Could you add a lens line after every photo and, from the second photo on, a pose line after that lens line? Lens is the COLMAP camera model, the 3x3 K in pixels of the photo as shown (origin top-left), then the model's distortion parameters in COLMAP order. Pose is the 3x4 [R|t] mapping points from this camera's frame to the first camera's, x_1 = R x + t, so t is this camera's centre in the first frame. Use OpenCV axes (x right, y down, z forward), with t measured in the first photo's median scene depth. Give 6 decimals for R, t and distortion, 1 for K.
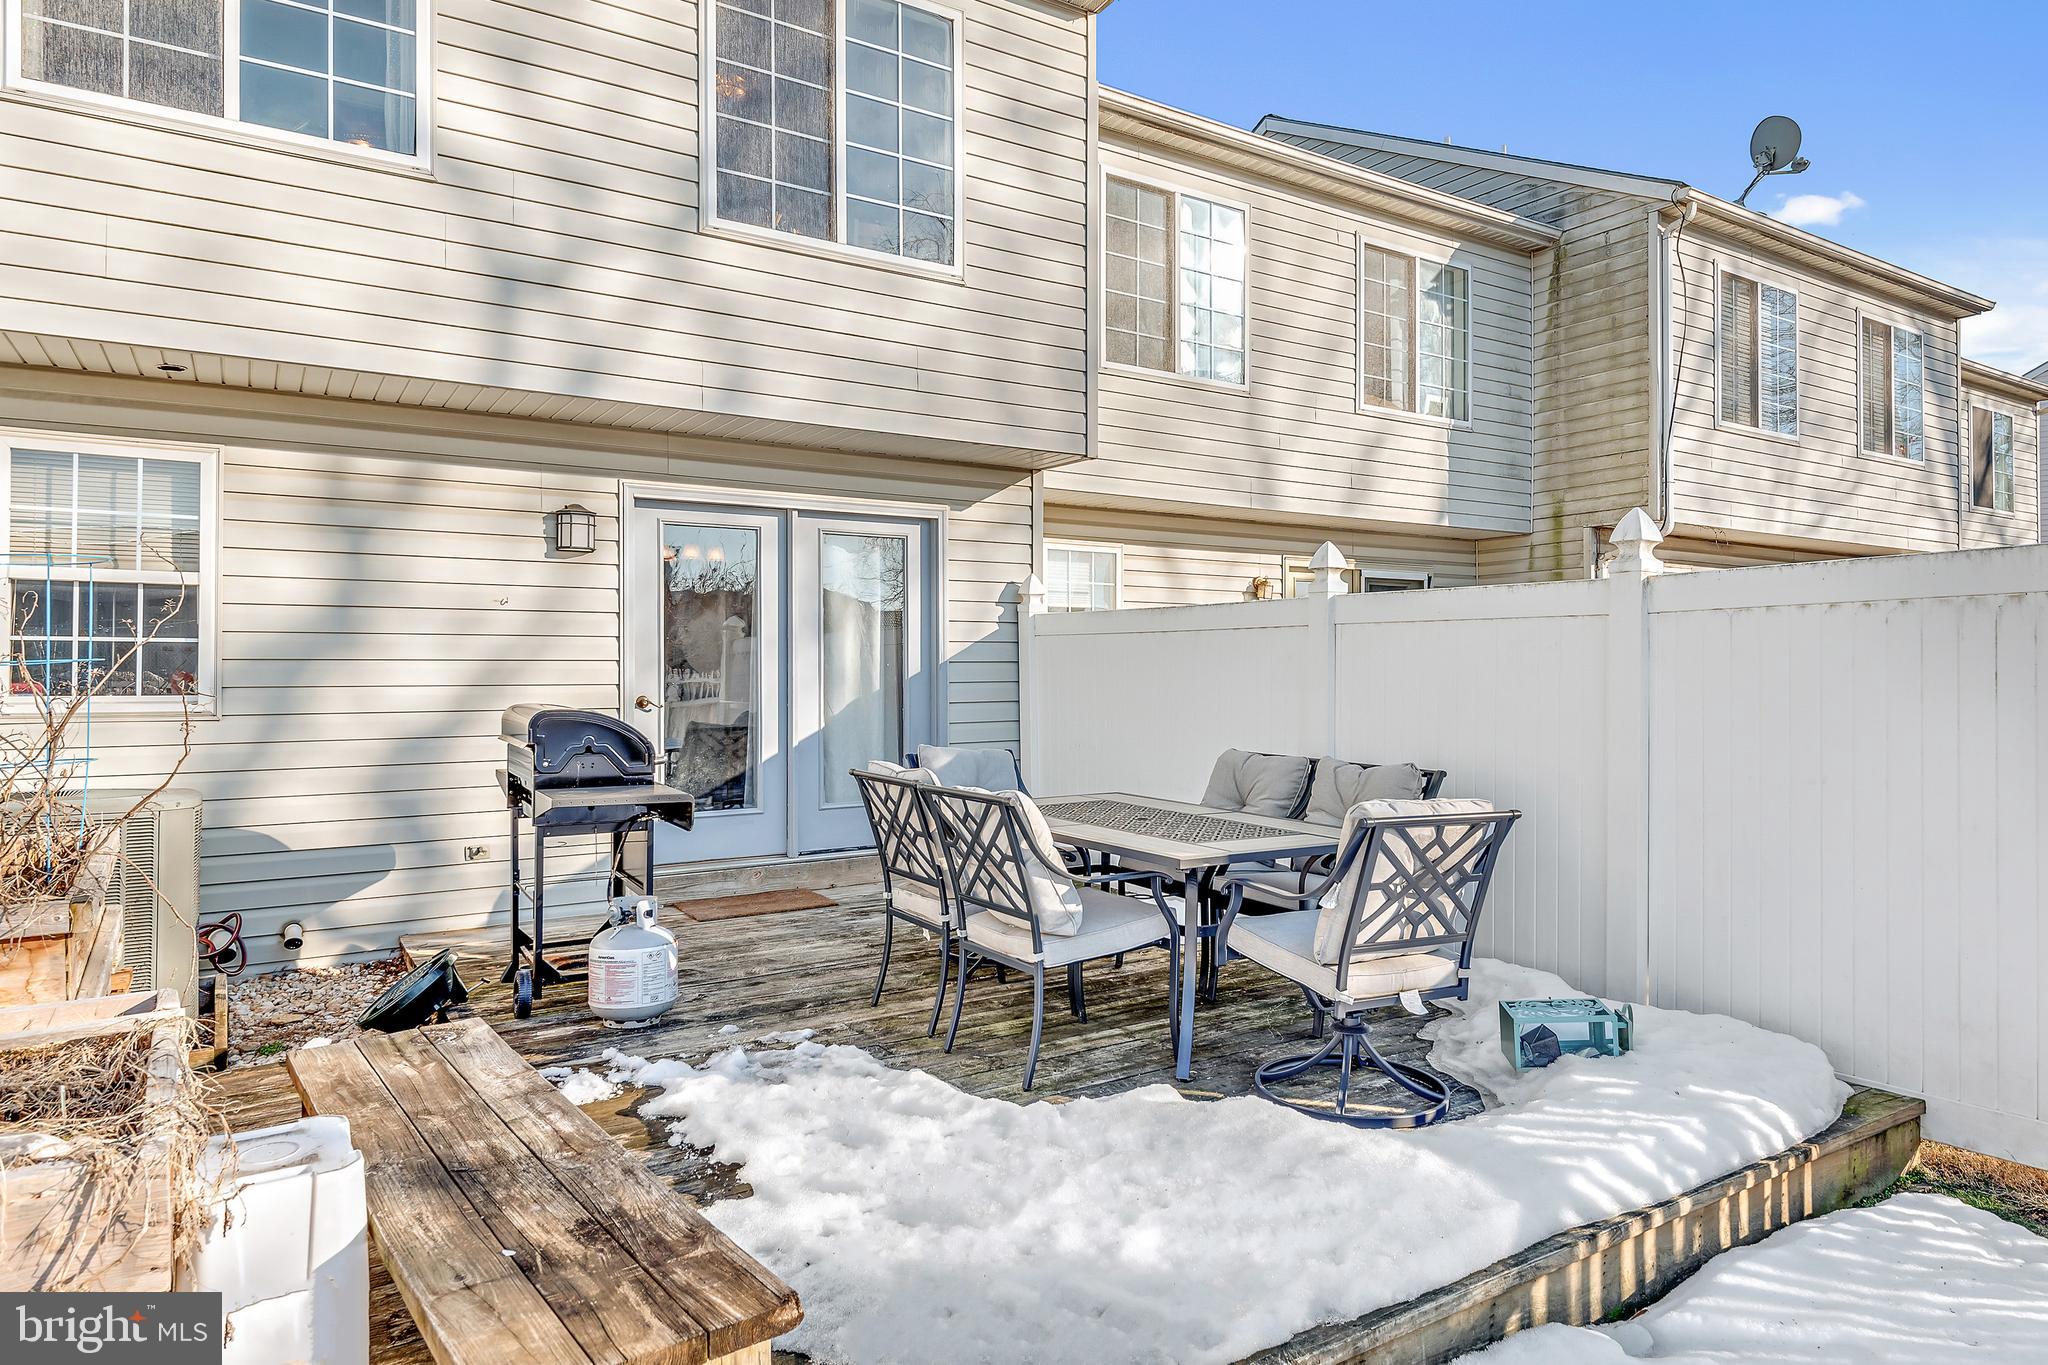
lens RADIAL K [[1237.0, 0, 1027.5], [0, 1237.0, 664.1], [0, 0, 1]] dist [0.008077, -0.001681]
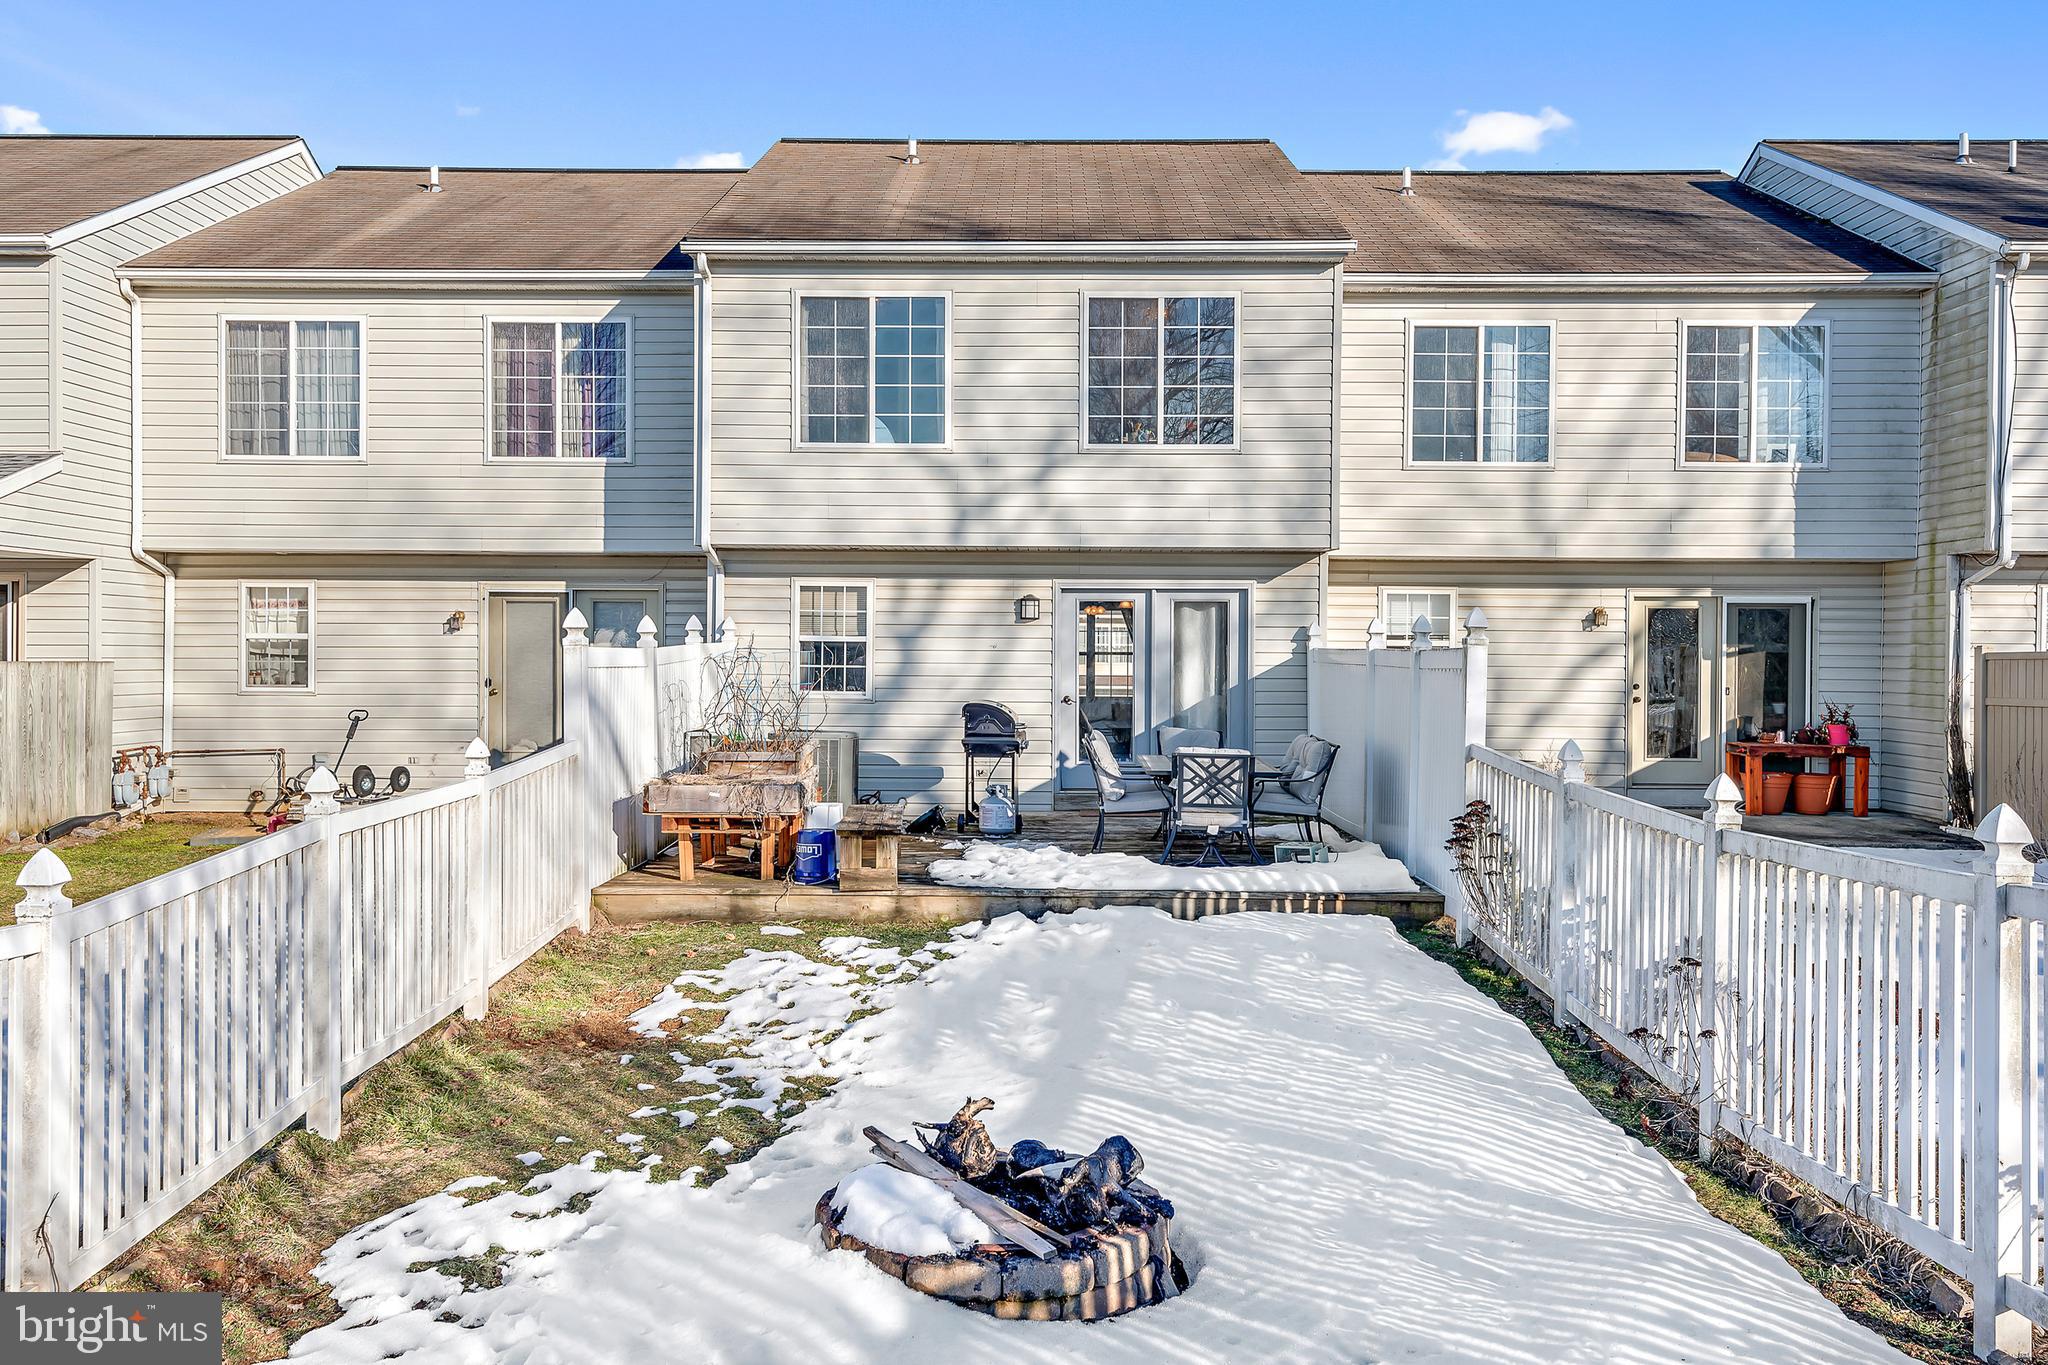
lens RADIAL K [[1539.8, 0, 1022.3], [0, 1539.8, 679.3], [0, 0, 1]] dist [-0.000438, -0.000310]
pose [[0.837767, 0.018032, -0.545730, 0.532683], [-0.005500, 0.999683, 0.024588, -0.033091], [0.546000, -0.017598, 0.837600, -0.573409]]
